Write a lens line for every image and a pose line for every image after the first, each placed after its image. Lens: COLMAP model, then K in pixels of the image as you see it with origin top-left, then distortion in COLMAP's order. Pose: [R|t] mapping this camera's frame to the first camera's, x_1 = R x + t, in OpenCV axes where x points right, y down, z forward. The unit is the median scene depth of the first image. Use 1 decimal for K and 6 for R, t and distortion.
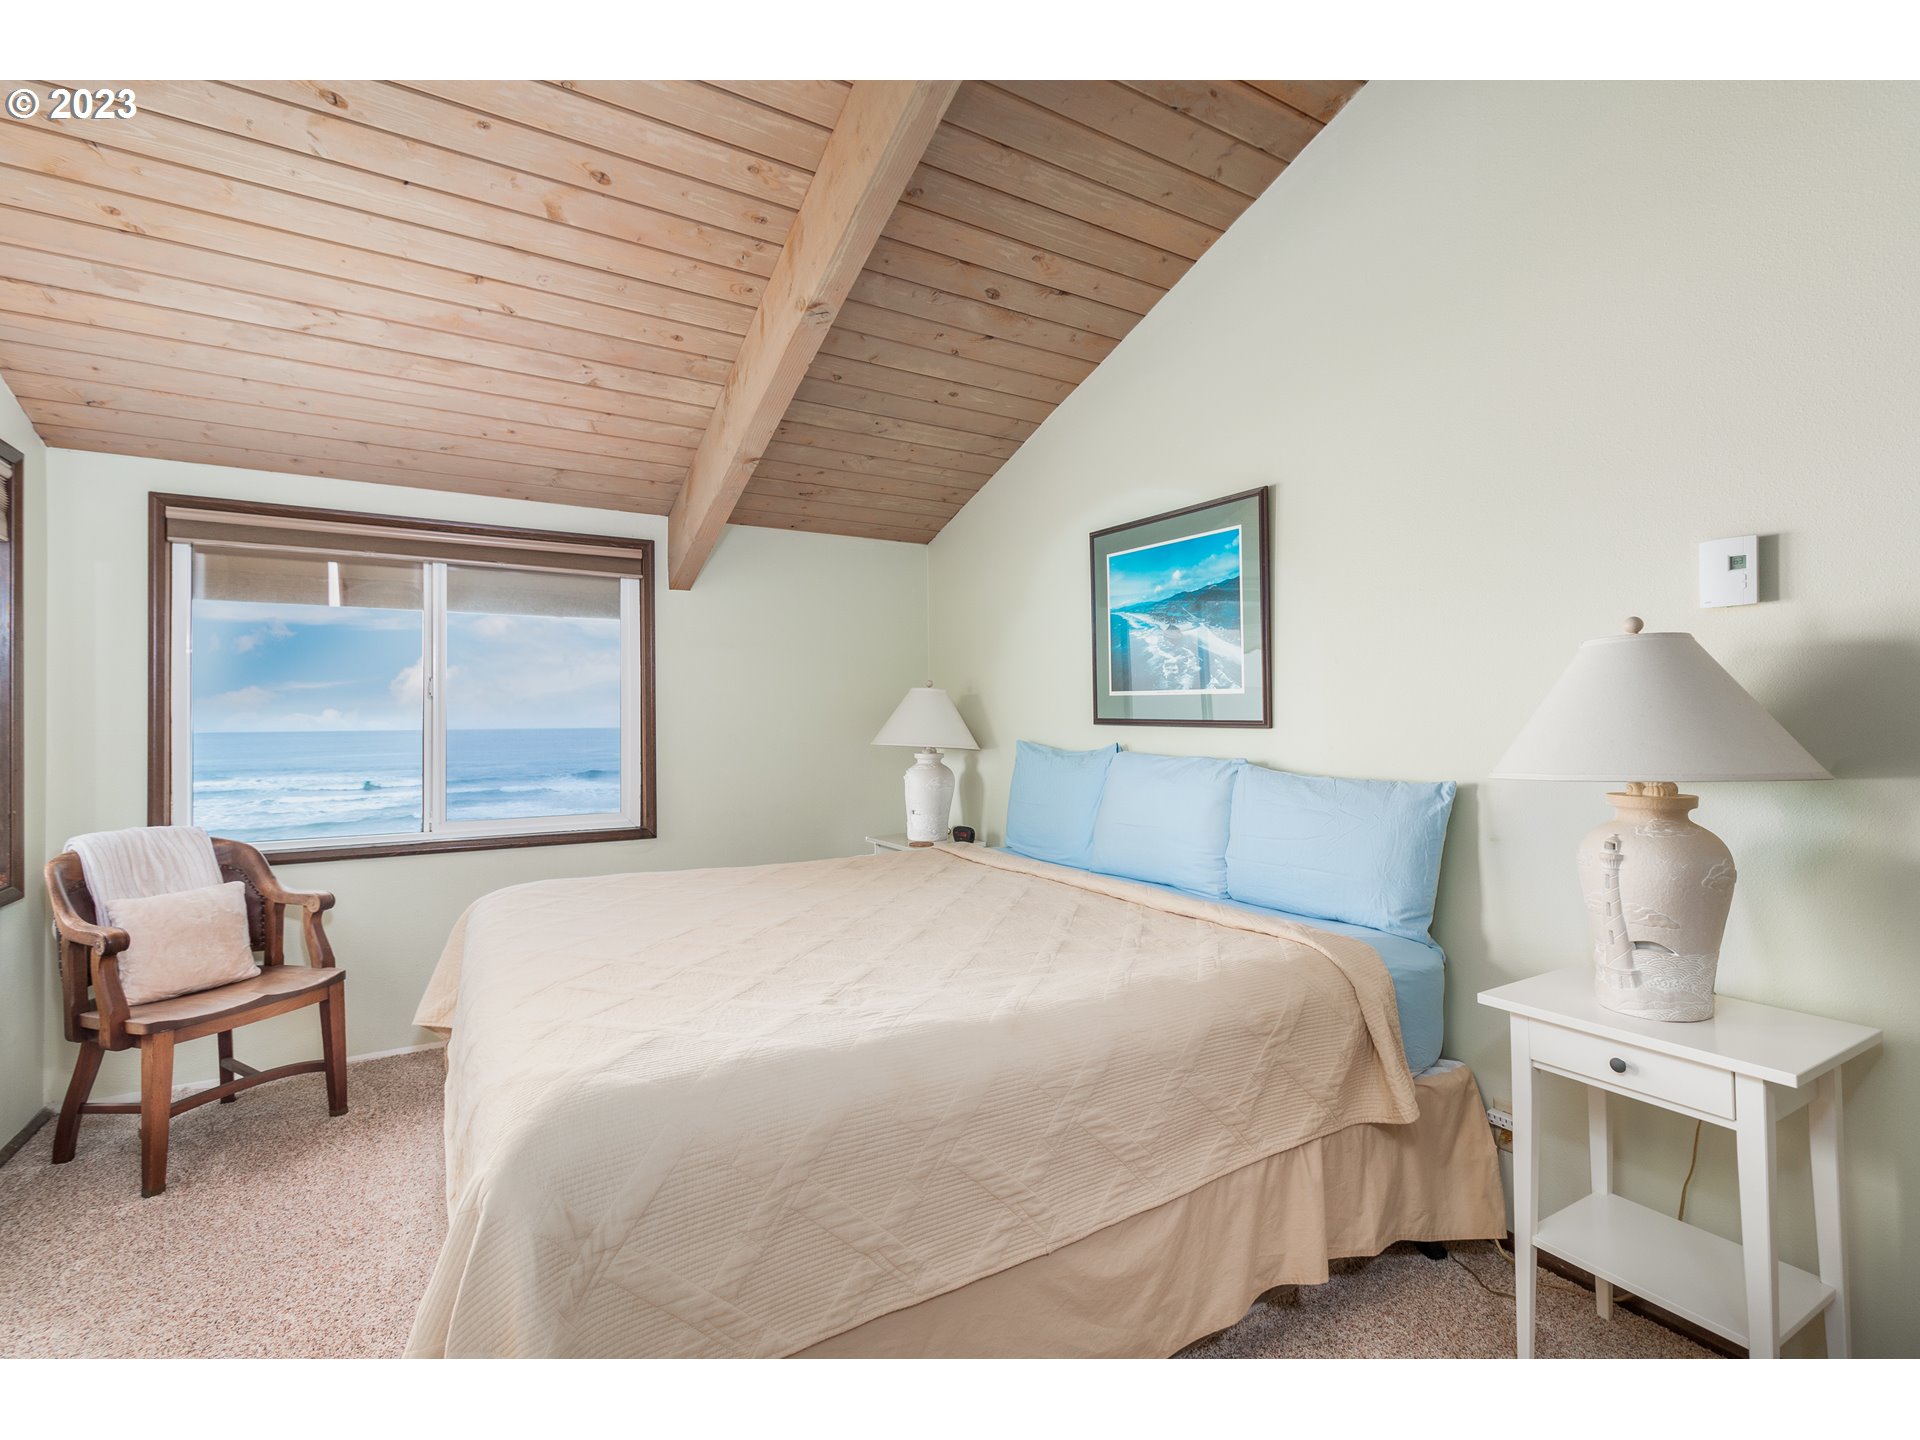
lens RADIAL K [[886.8, 0, 963.5], [0, 886.8, 707.2], [0, 0, 1]] dist [0.003063, 0.000033]
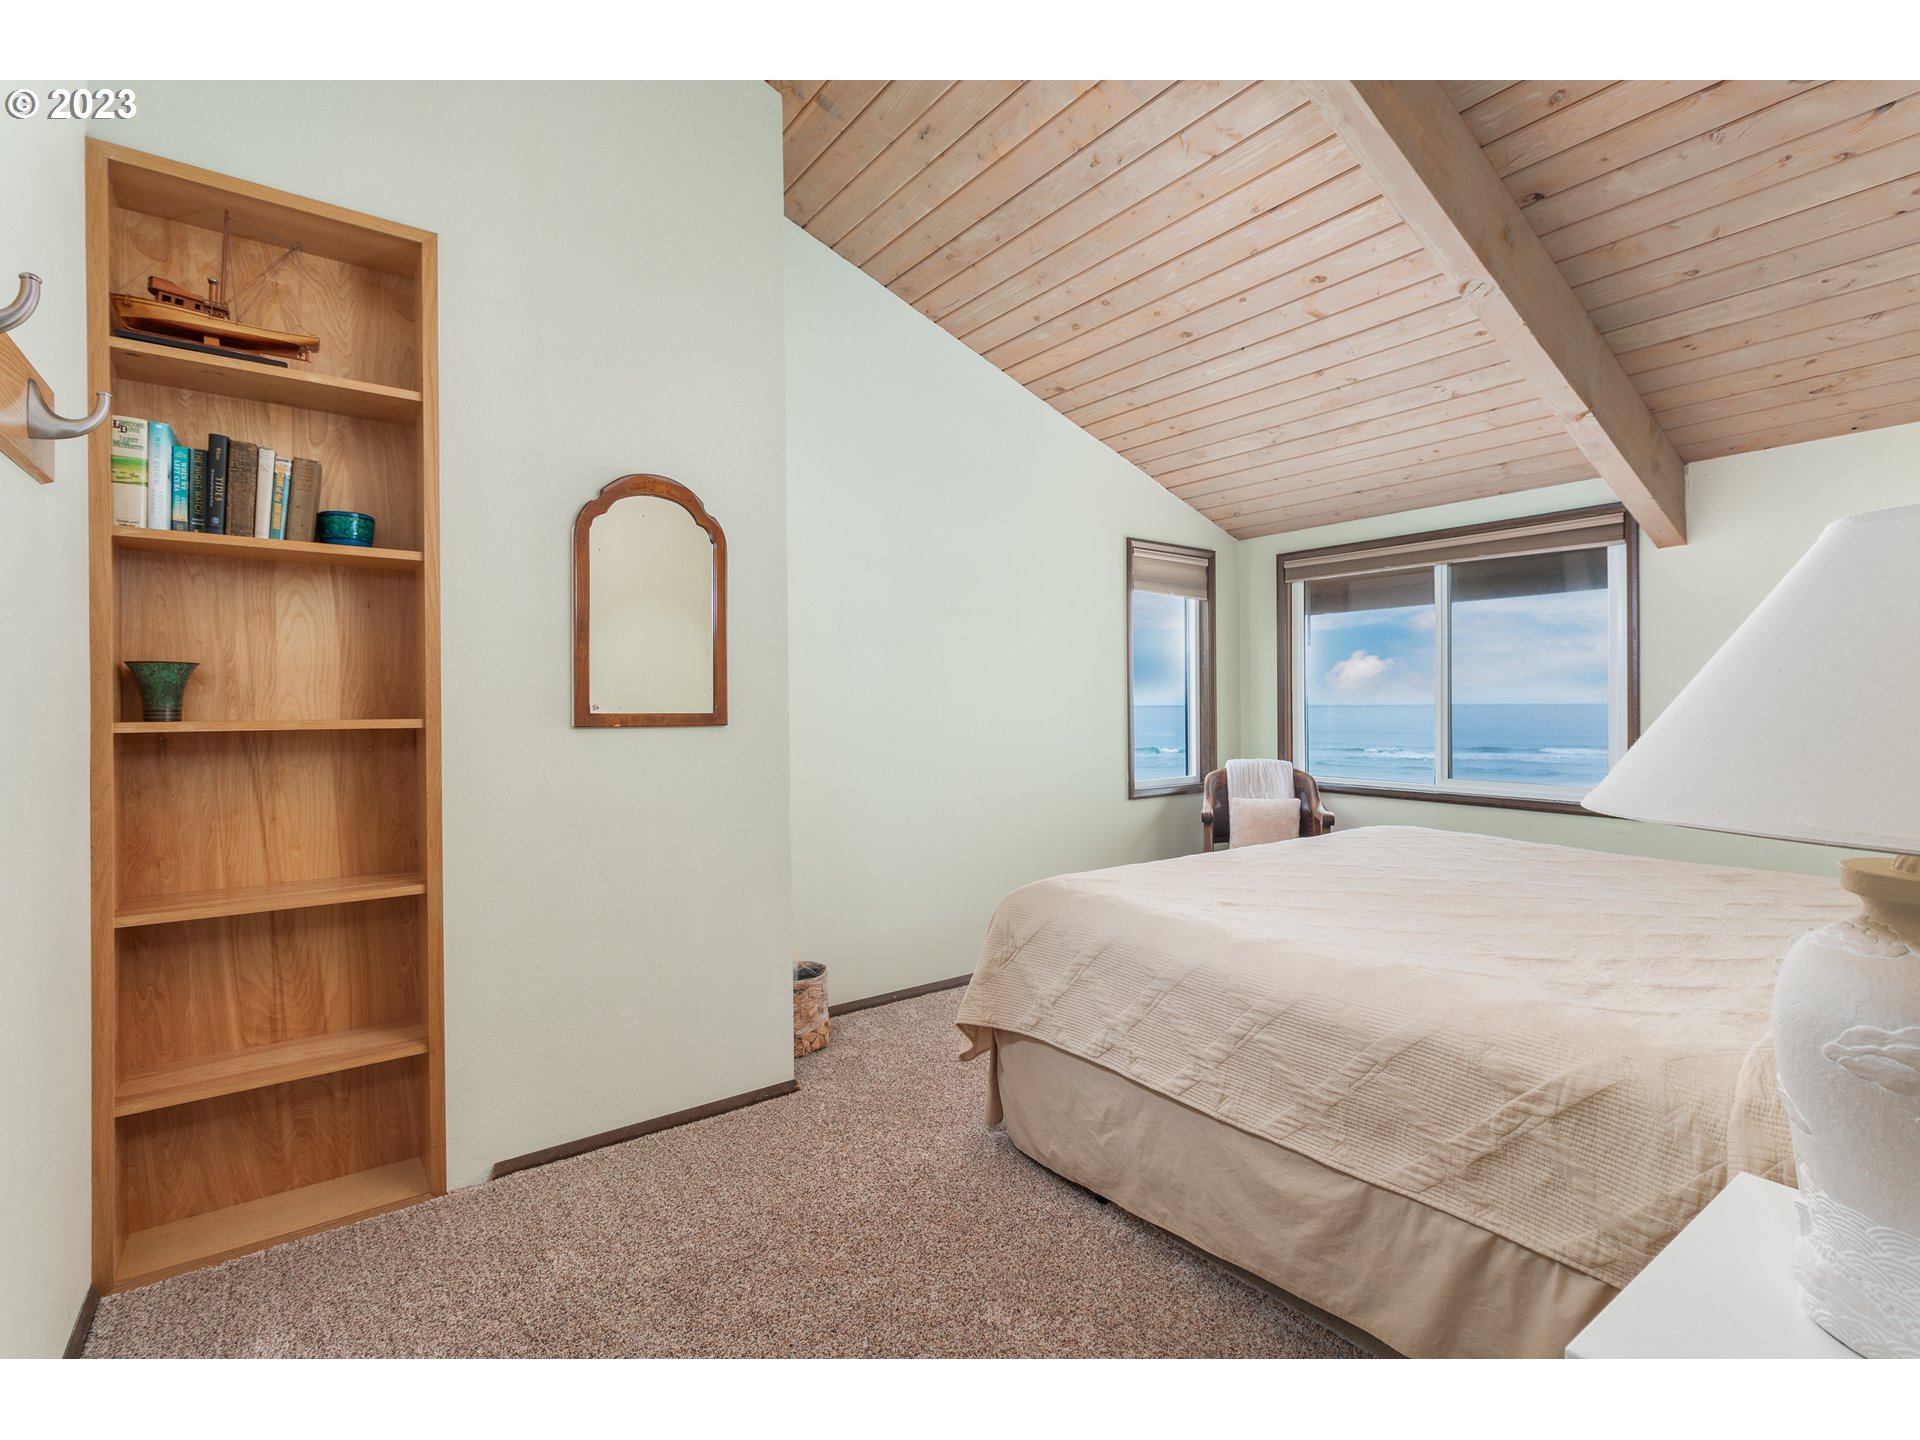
lens RADIAL K [[886.8, 0, 963.5], [0, 886.8, 707.2], [0, 0, 1]] dist [0.003063, 0.000033]
pose [[0.096731, 0.013626, -0.995217, 0.703791], [0.020081, 0.999676, 0.015639, 0.000462], [0.995108, -0.021498, 0.096426, 0.284865]]
